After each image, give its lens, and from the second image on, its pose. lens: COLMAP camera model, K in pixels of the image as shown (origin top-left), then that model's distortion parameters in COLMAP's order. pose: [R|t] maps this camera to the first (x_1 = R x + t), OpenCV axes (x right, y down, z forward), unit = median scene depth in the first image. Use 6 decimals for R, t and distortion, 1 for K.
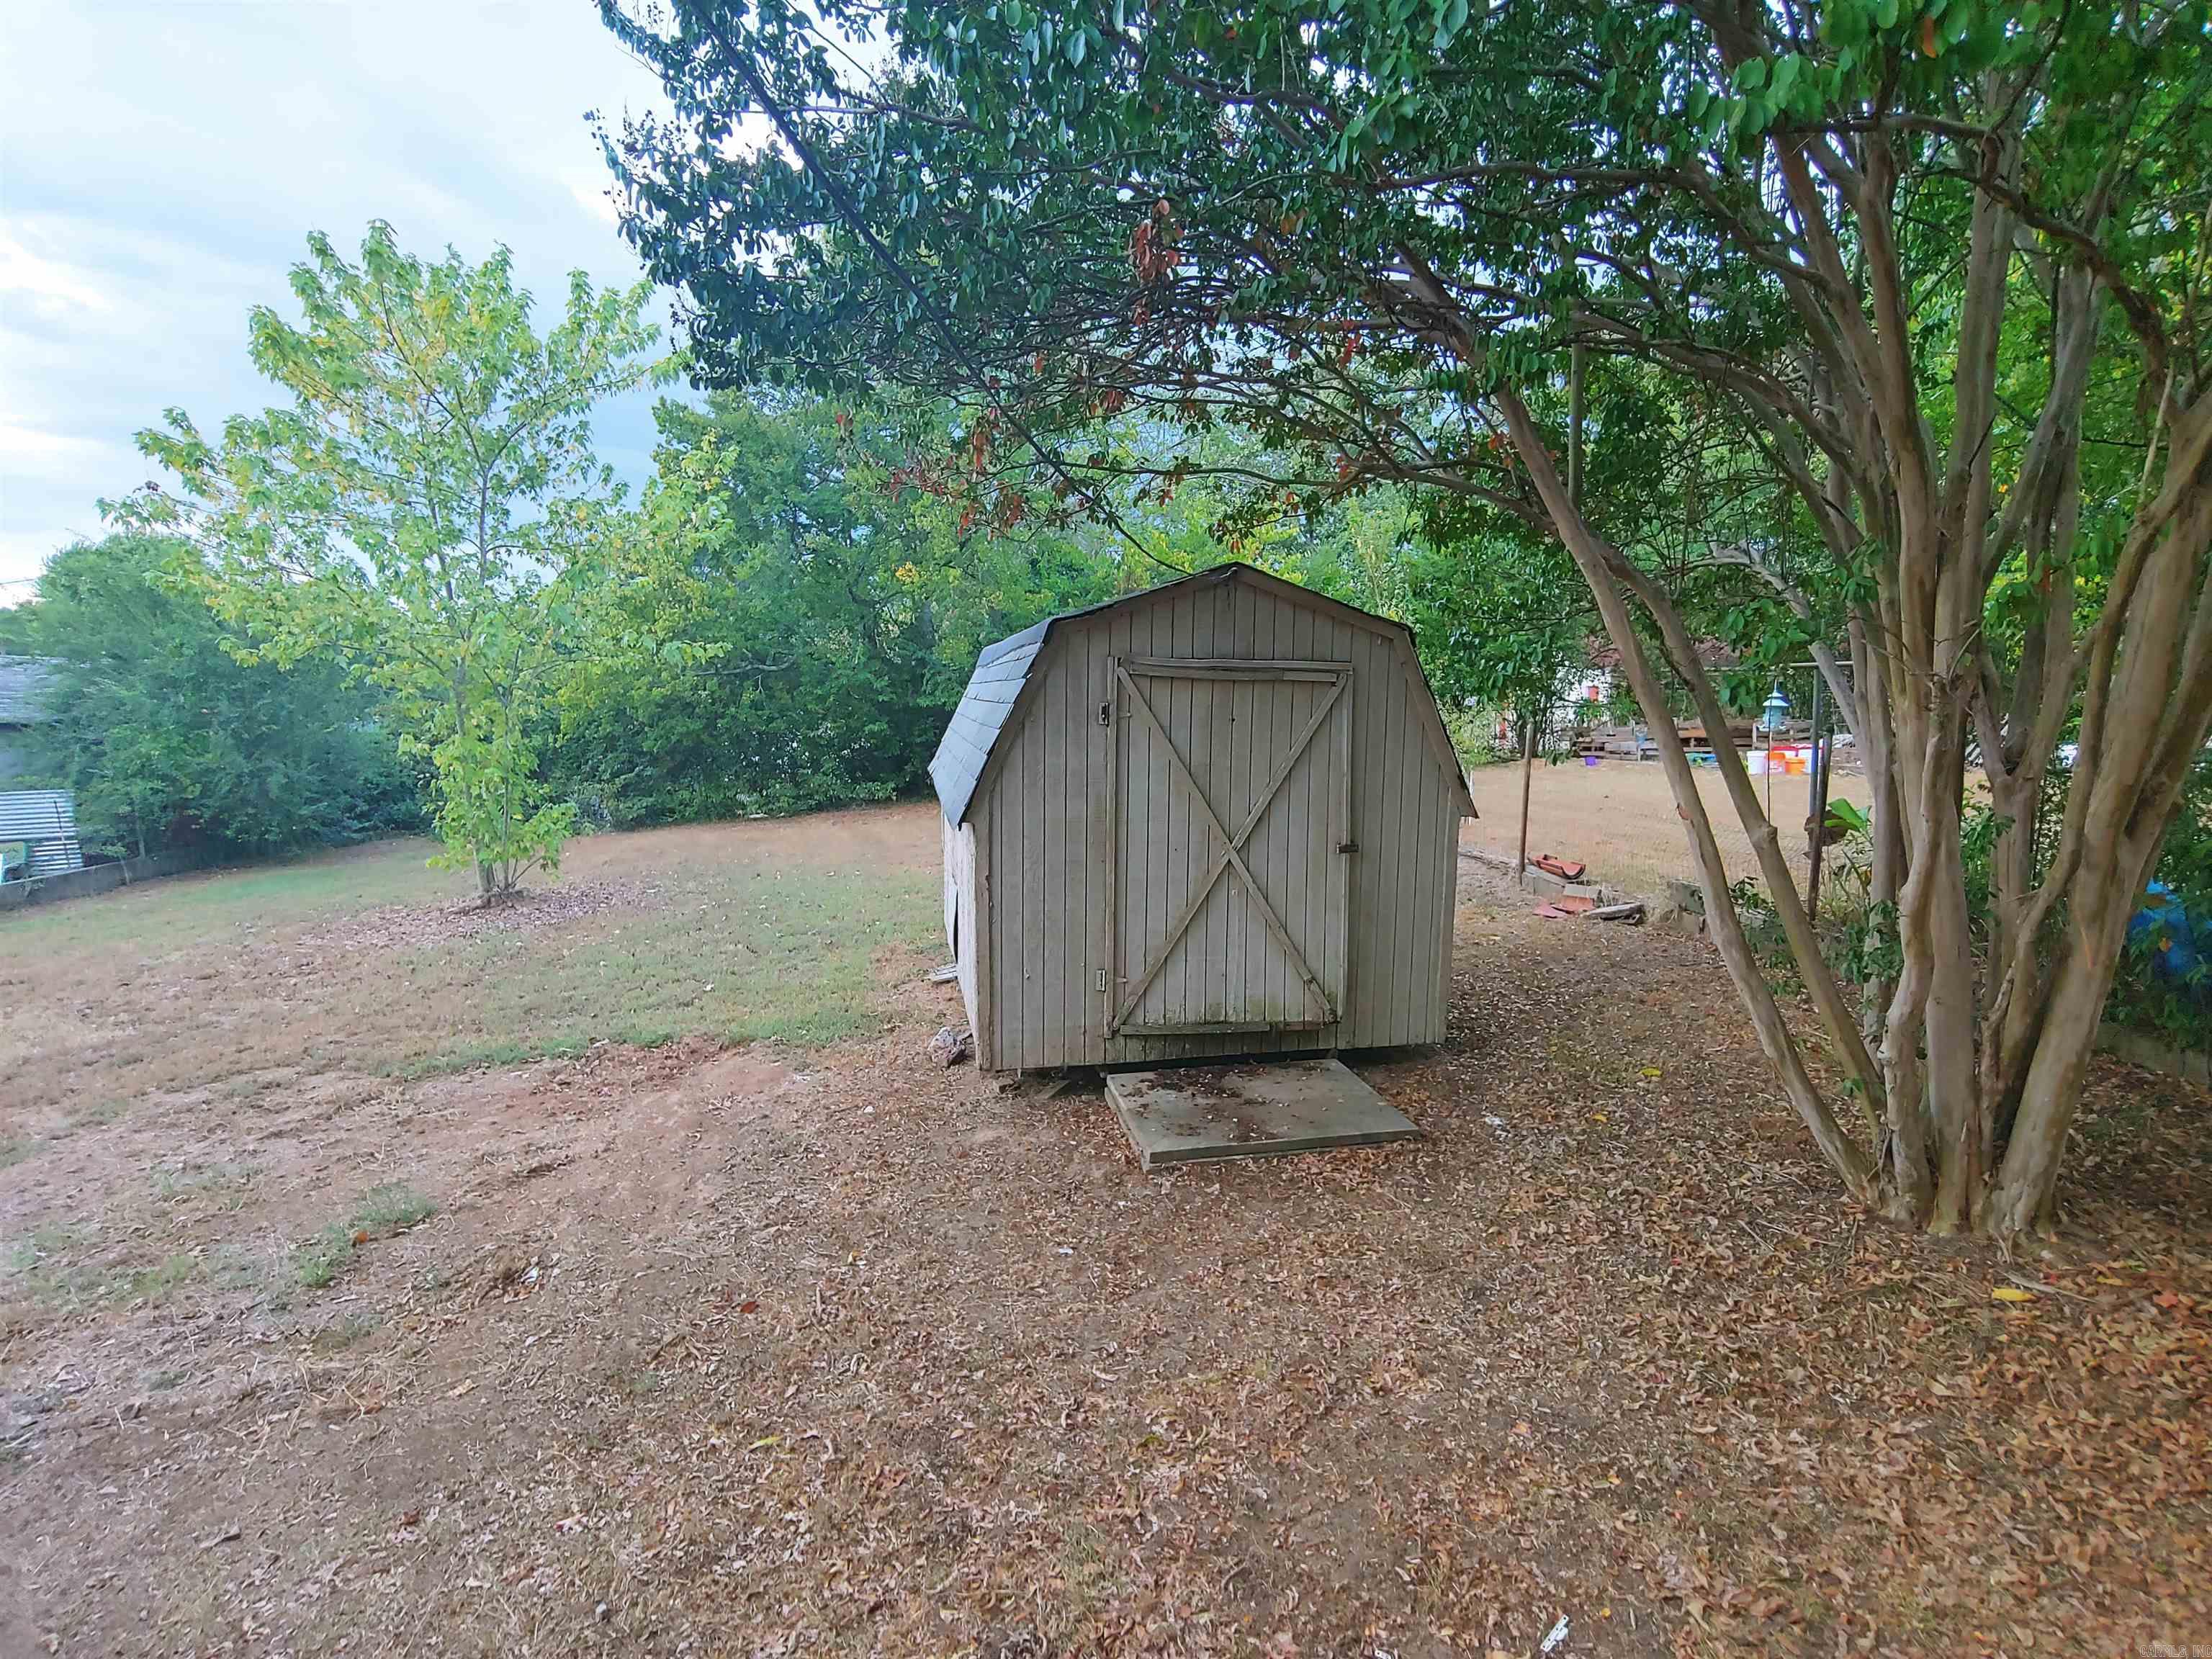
lens RADIAL K [[1054.8, 0, 1120.7], [0, 1054.8, 825.2], [0, 0, 1]] dist [-0.015269, -0.003677]
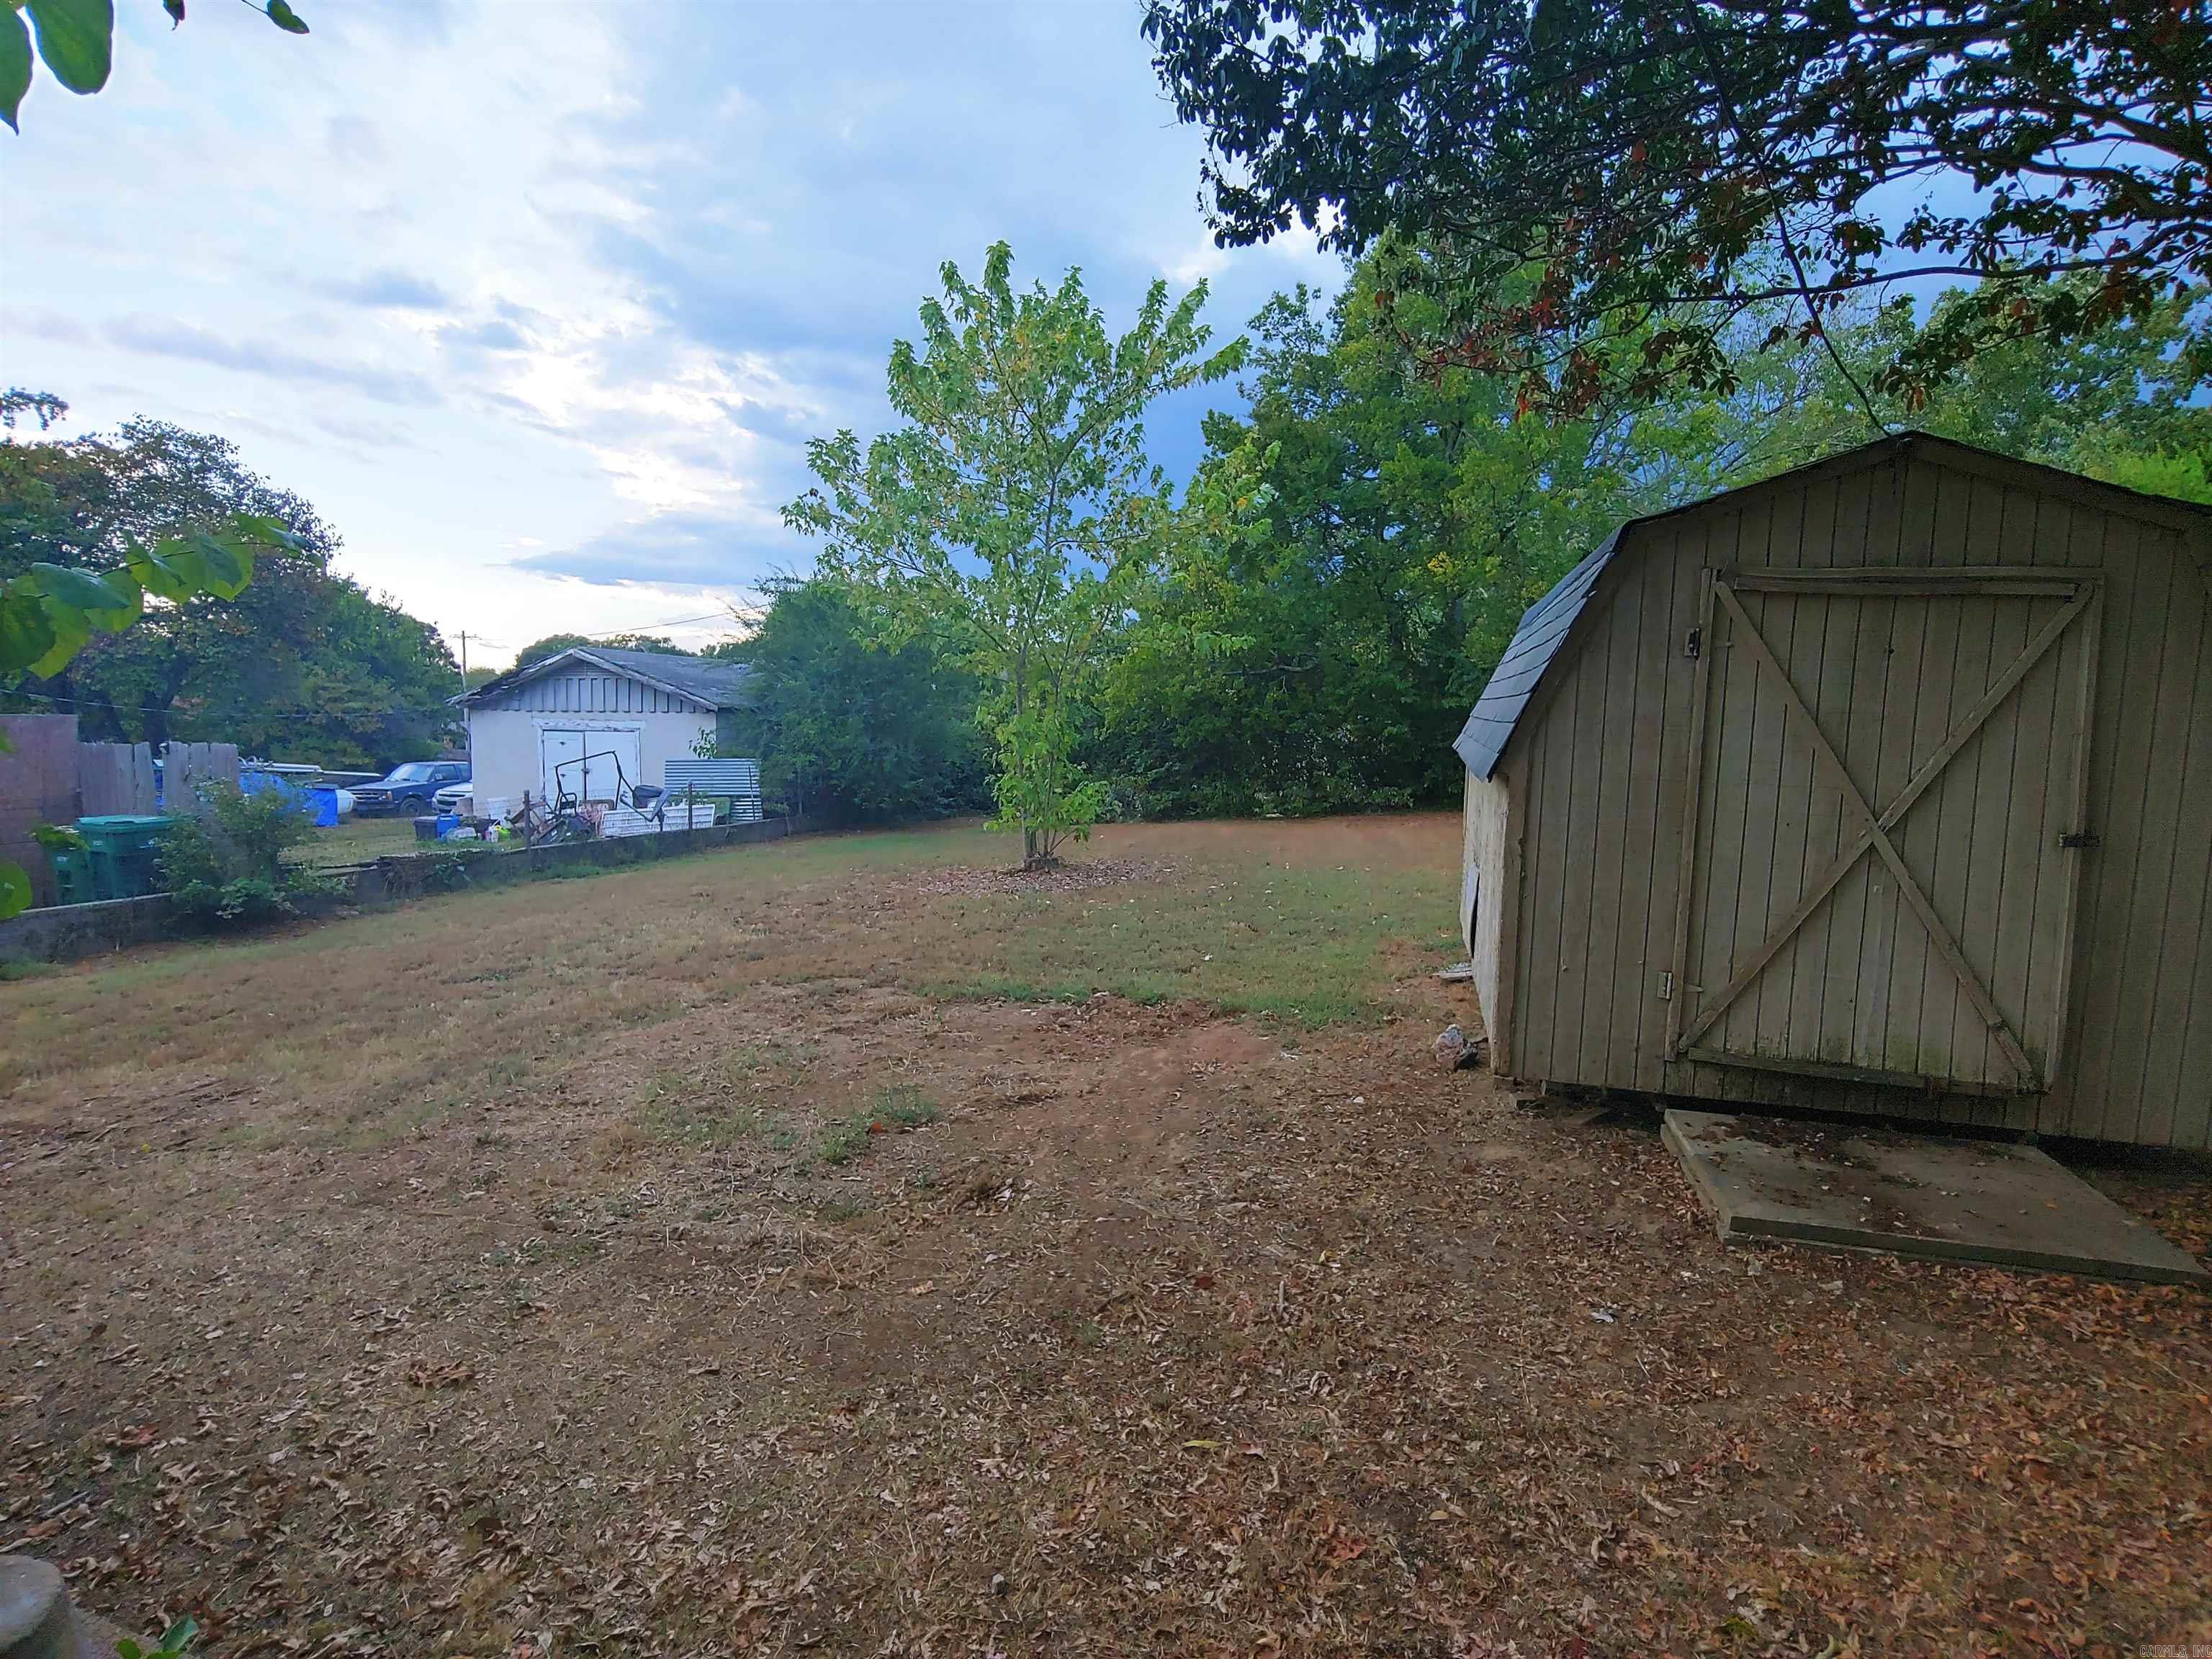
lens RADIAL K [[1057.5, 0, 1110.3], [0, 1057.5, 822.1], [0, 0, 1]] dist [-0.021614, 0.001263]
pose [[0.881381, 0.058019, -0.468831, -0.024217], [-0.069456, 0.997560, -0.007125, 0.062880], [0.467273, 0.038843, 0.883259, 0.123113]]
